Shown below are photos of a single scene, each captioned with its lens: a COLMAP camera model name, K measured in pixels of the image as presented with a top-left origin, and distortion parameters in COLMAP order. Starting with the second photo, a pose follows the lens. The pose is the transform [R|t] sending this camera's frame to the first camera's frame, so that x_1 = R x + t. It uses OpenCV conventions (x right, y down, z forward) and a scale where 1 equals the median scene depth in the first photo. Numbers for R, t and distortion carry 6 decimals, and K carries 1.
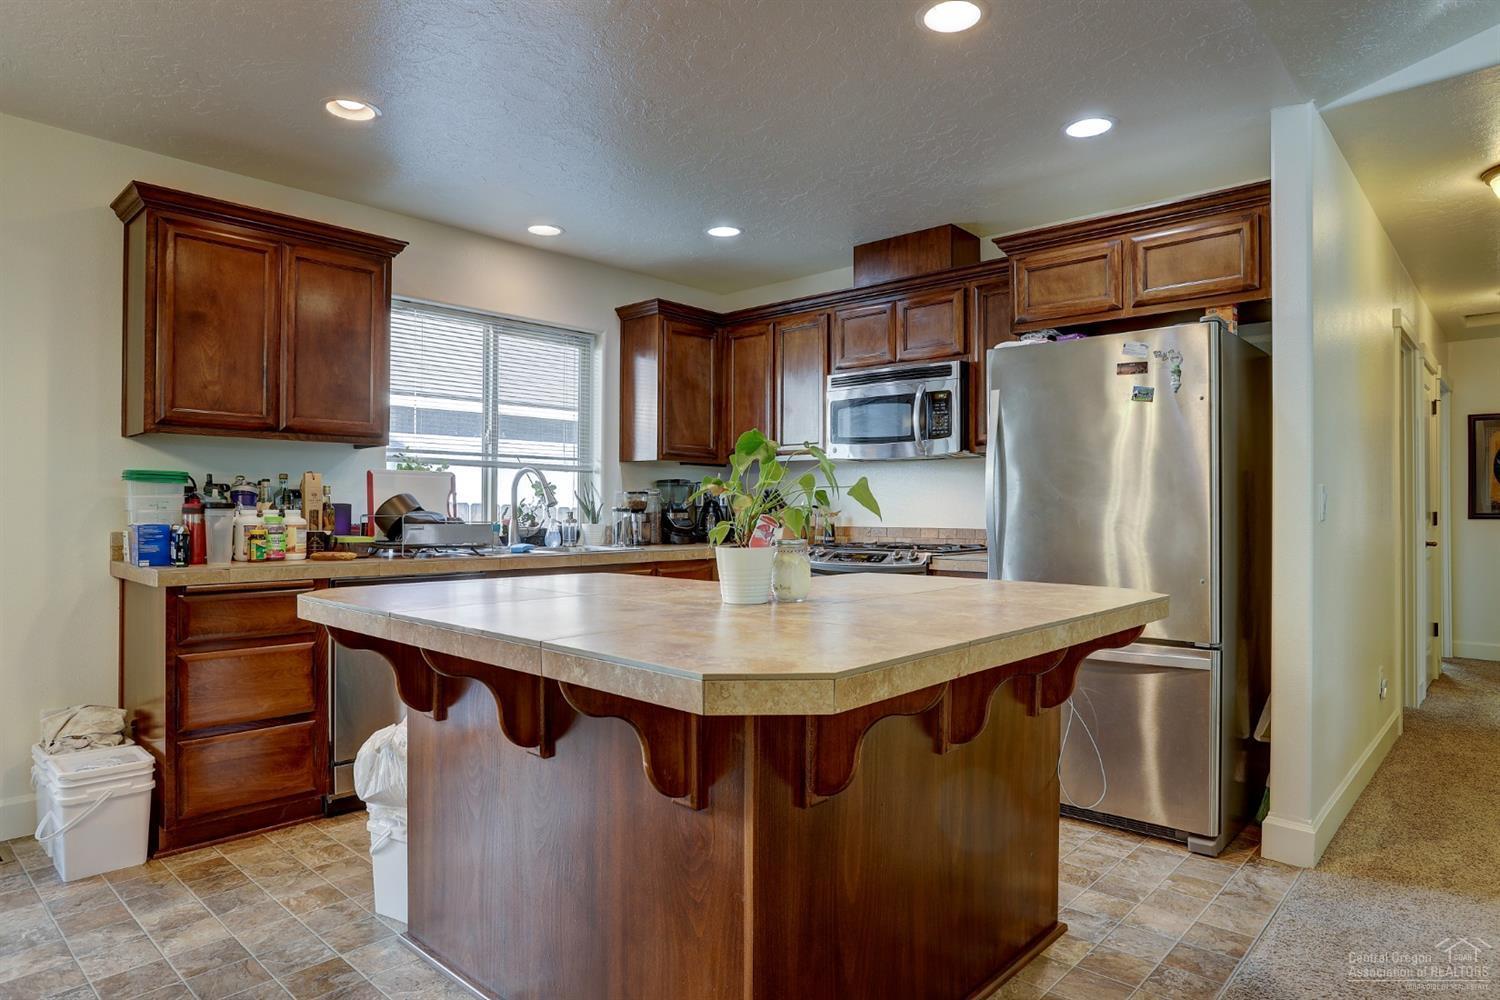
lens RADIAL K [[892.7, 0, 759.1], [0, 892.7, 505.6], [0, 0, 1]] dist [-0.077937, 0.059512]
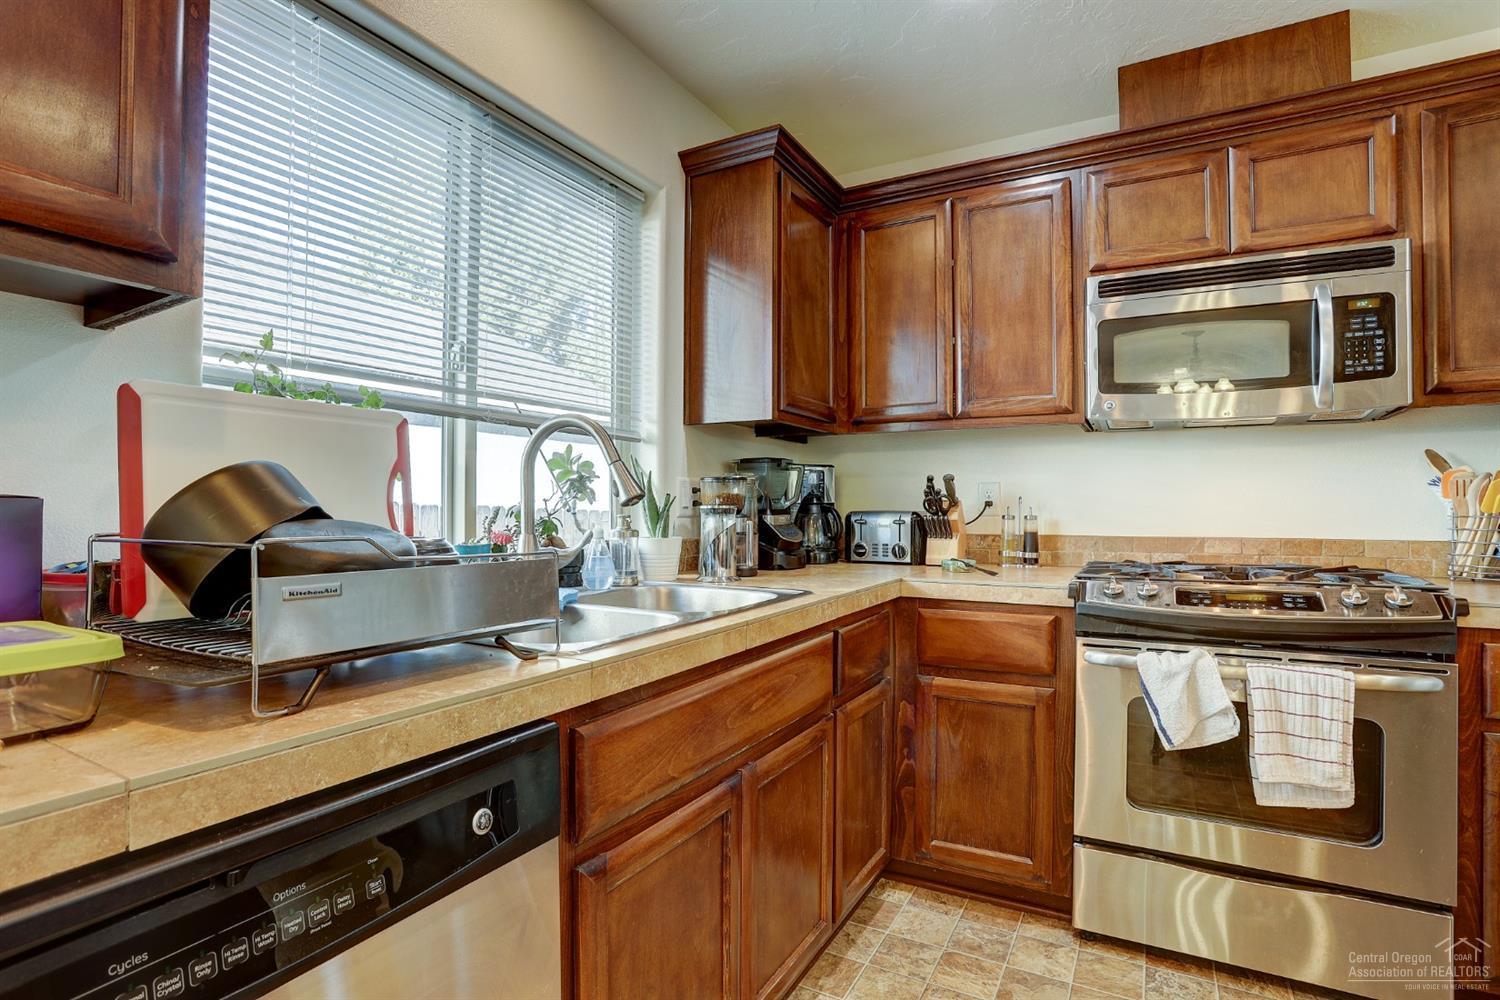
lens RADIAL K [[731.3, 0, 759.4], [0, 731.3, 504.1], [0, 0, 1]] dist [-0.082801, 0.035964]
pose [[0.971337, -0.003198, 0.237687, -0.241468], [0.002748, 0.999994, 0.002225, 0.000127], [-0.237692, -0.001508, 0.971339, 0.596816]]
